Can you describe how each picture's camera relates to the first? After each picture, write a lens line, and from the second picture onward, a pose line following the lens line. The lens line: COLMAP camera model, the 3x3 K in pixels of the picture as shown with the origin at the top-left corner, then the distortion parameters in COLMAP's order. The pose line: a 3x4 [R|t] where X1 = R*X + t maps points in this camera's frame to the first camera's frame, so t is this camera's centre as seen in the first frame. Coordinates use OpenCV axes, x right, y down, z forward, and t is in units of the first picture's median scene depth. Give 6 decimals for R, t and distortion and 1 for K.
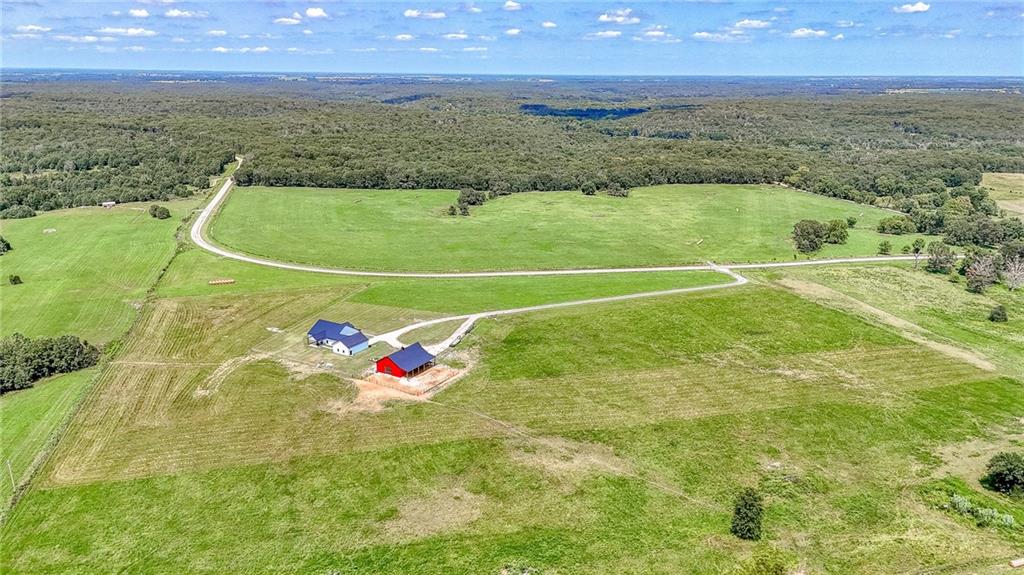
lens RADIAL K [[753.8, 0, 512.0], [0, 753.8, 287.5], [0, 0, 1]] dist [0.078252, -0.081416]
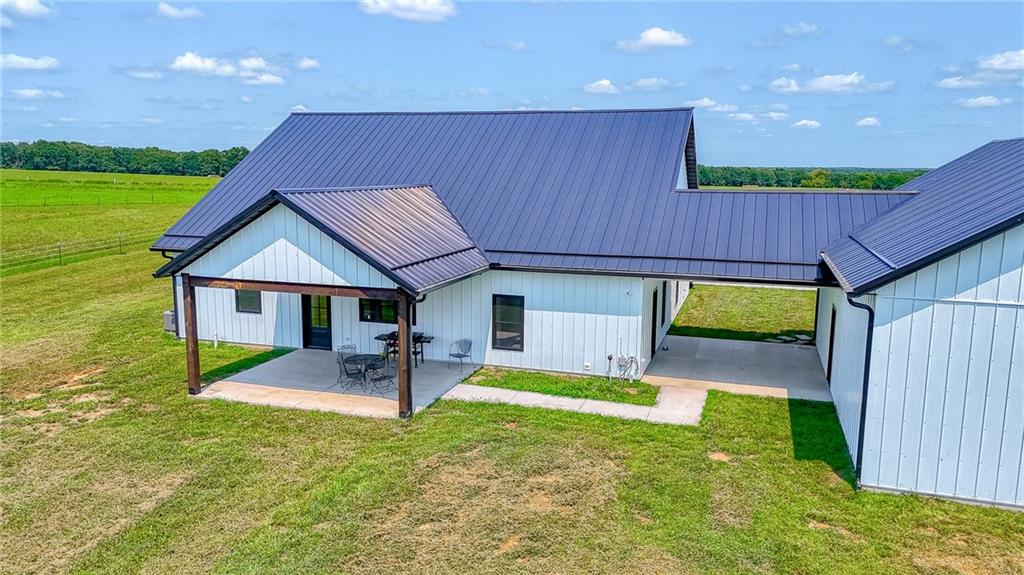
lens RADIAL K [[753.8, 0, 512.0], [0, 753.8, 287.5], [0, 0, 1]] dist [0.078252, -0.081416]
pose [[0.974065, -0.033009, 0.223850, -0.235882], [0.059501, 0.991851, -0.112654, 0.069472], [-0.218307, 0.123051, 0.968091, 0.859072]]
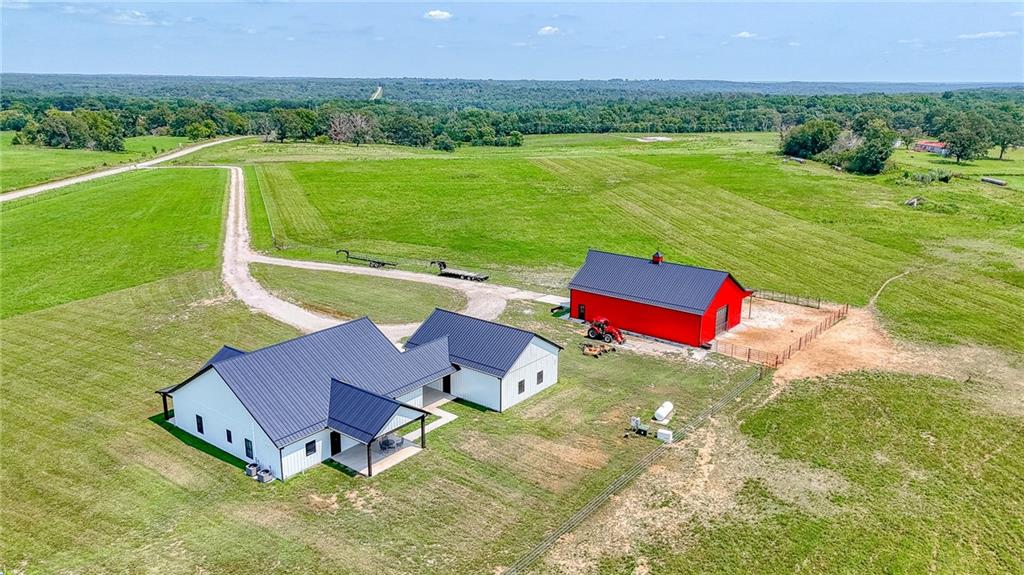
lens RADIAL K [[753.8, 0, 512.0], [0, 753.8, 287.5], [0, 0, 1]] dist [0.078252, -0.081416]
pose [[0.120870, -0.269429, 0.955405, -0.384973], [0.266846, 0.935853, 0.230156, 0.003104], [-0.956130, 0.227127, 0.185012, 0.848215]]
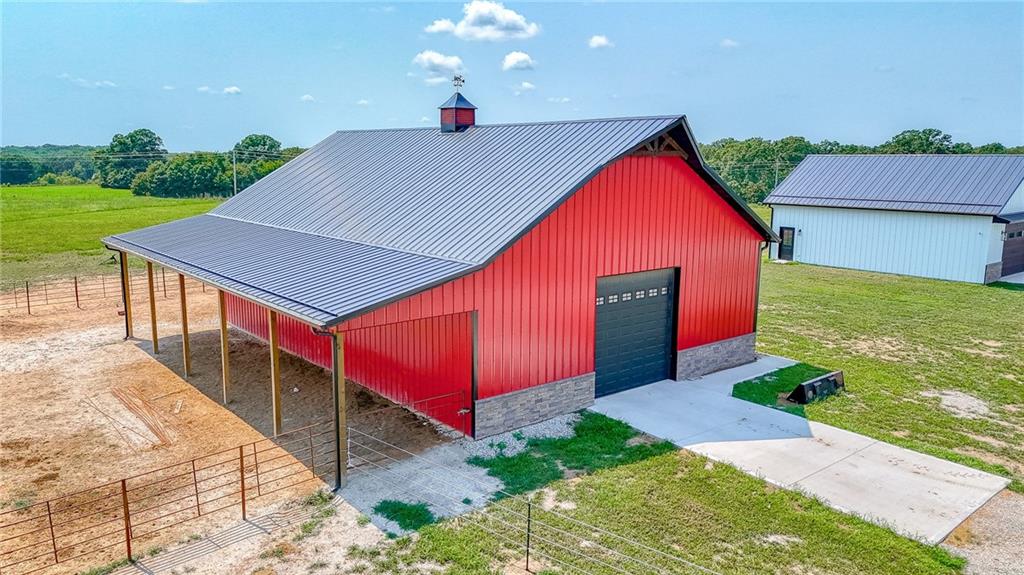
lens RADIAL K [[757.8, 0, 514.1], [0, 757.8, 284.7], [0, 0, 1]] dist [0.037308, -0.004395]
pose [[-0.325306, 0.148772, -0.933832, -0.050306], [-0.270067, 0.931796, 0.242527, 0.063889], [0.906223, 0.331093, -0.262941, 0.876954]]
